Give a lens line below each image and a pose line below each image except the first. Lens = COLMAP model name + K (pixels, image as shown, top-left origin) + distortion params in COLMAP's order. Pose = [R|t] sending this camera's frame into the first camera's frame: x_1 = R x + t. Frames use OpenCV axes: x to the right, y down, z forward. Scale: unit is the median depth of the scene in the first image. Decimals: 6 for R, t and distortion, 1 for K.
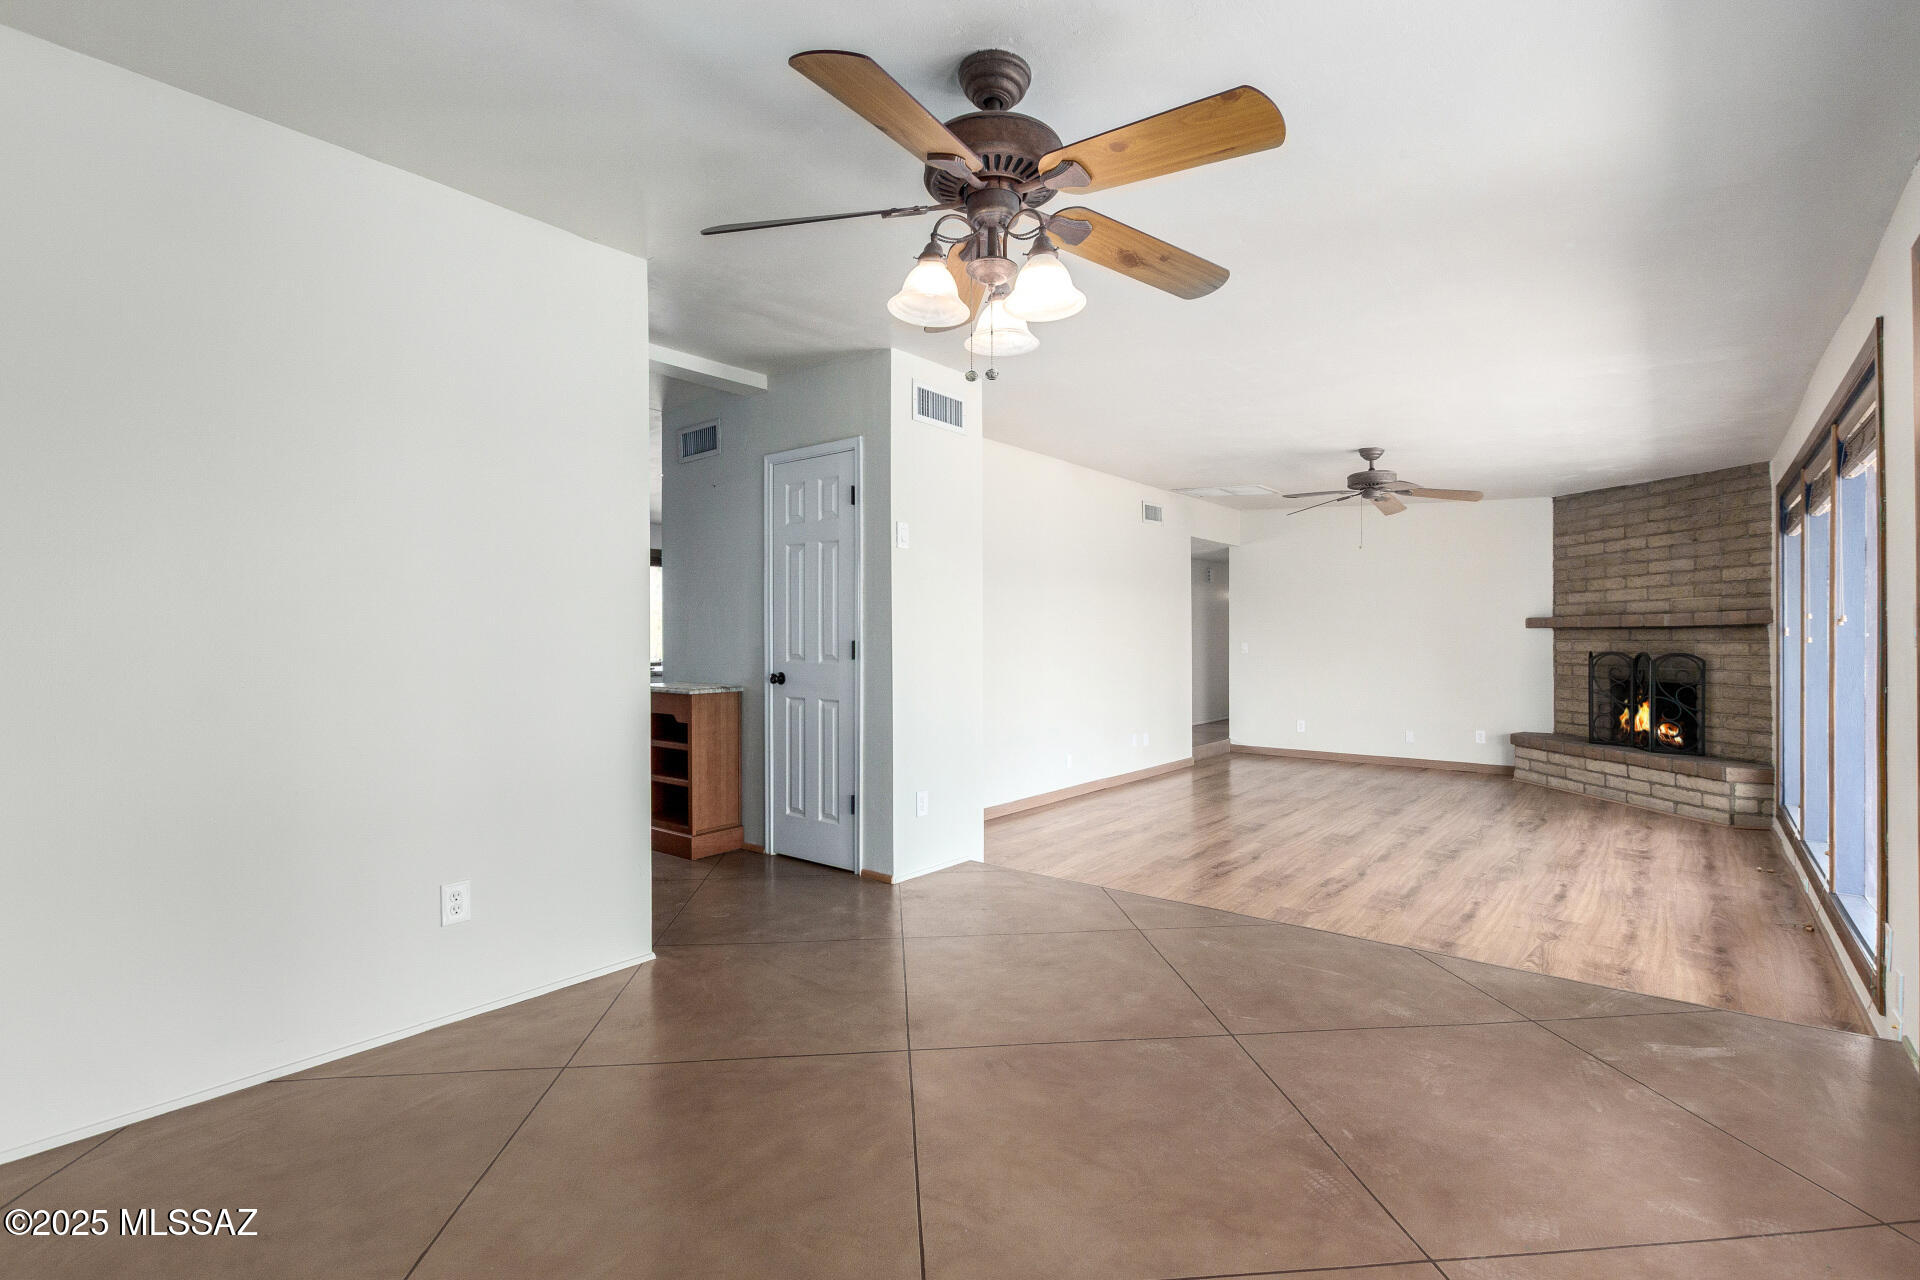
lens RADIAL K [[867.8, 0, 967.4], [0, 867.8, 638.6], [0, 0, 1]] dist [-0.000637, -0.000232]
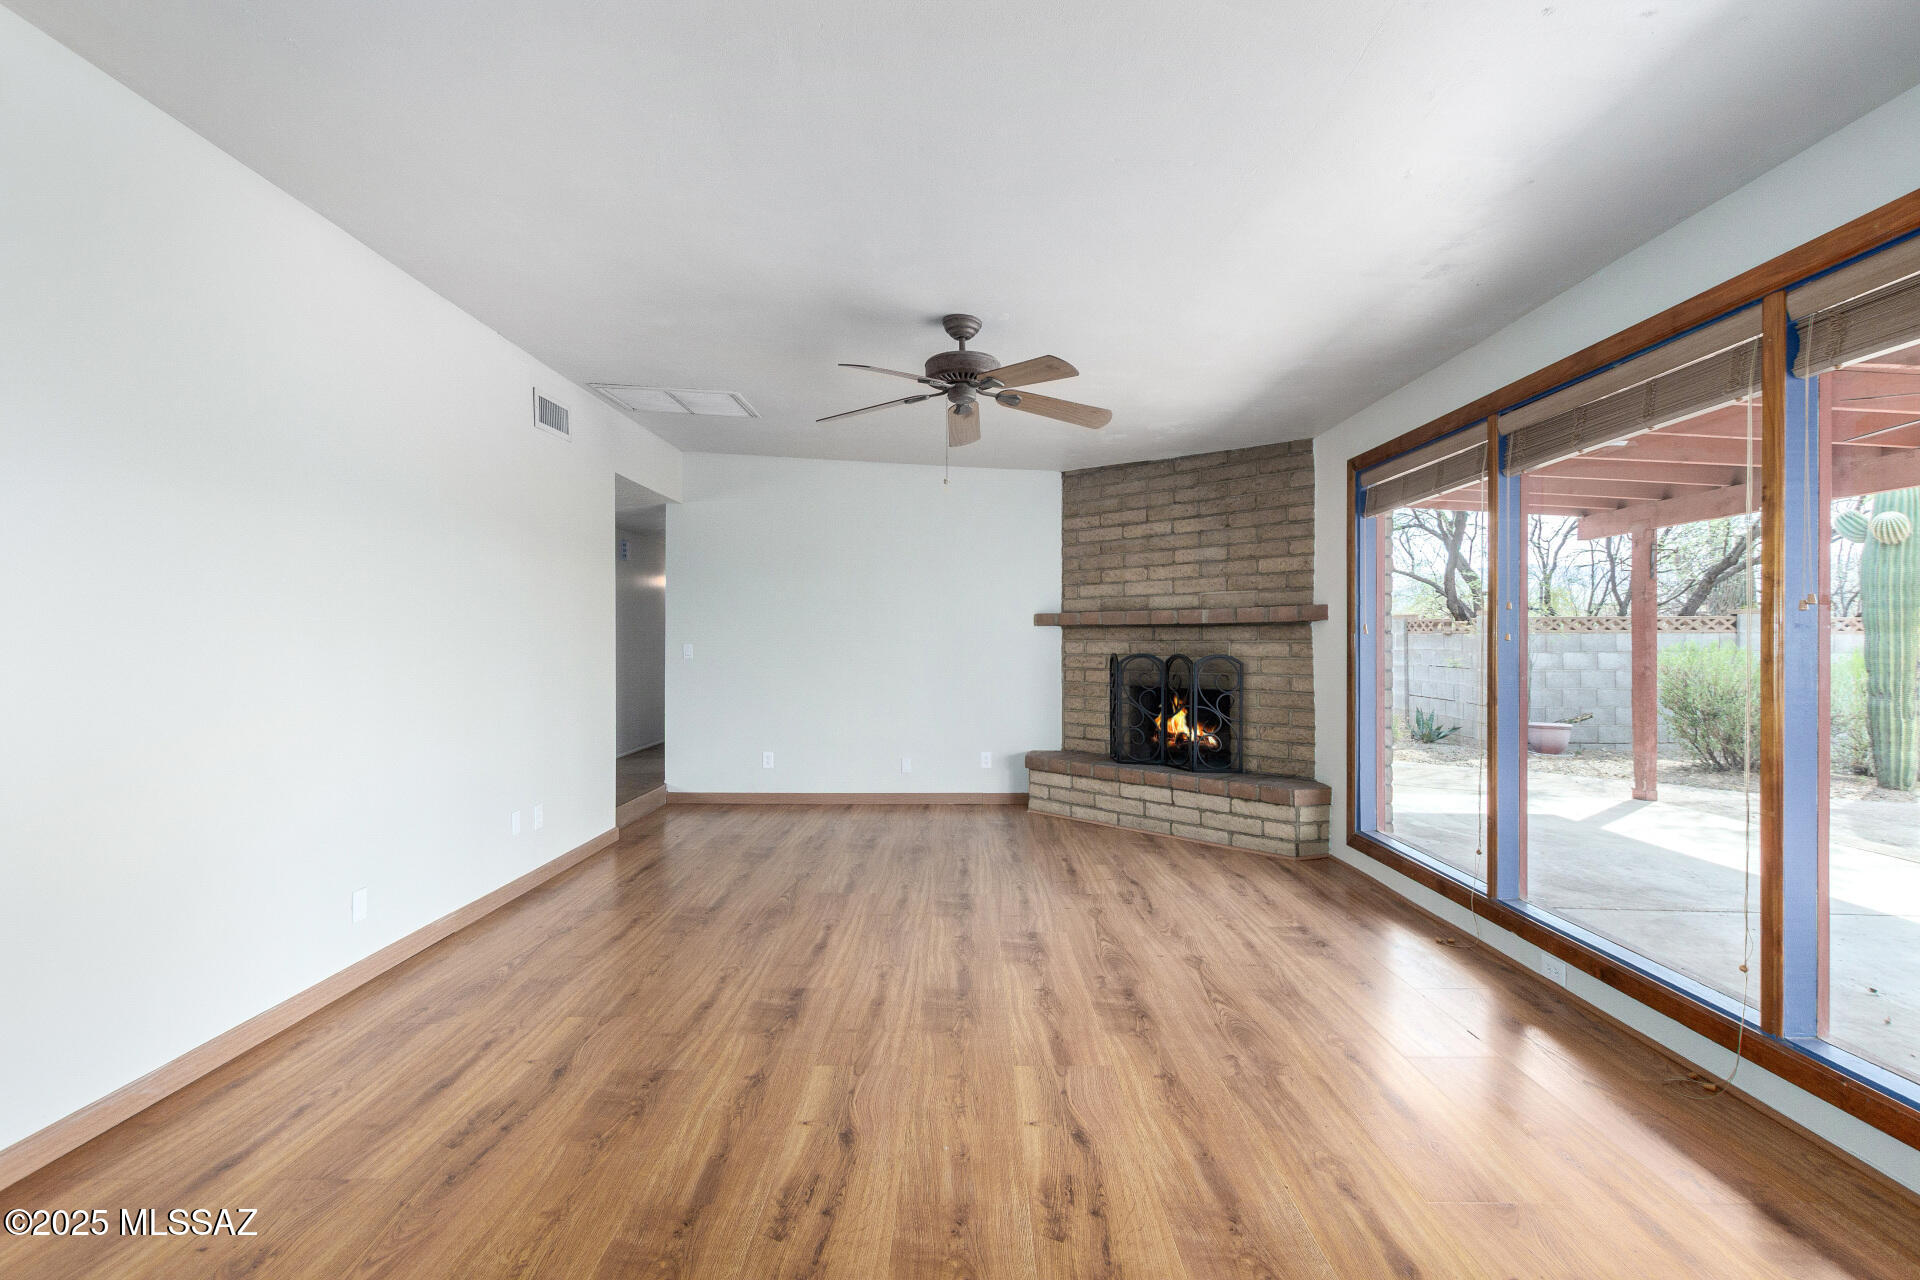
lens RADIAL K [[867.8, 0, 967.4], [0, 867.8, 638.6], [0, 0, 1]] dist [-0.000637, -0.000232]
pose [[0.773510, 0.006196, 0.633754, 0.076405], [-0.003265, 0.999978, -0.005790, 0.005903], [-0.633776, 0.002409, 0.773513, 0.460365]]
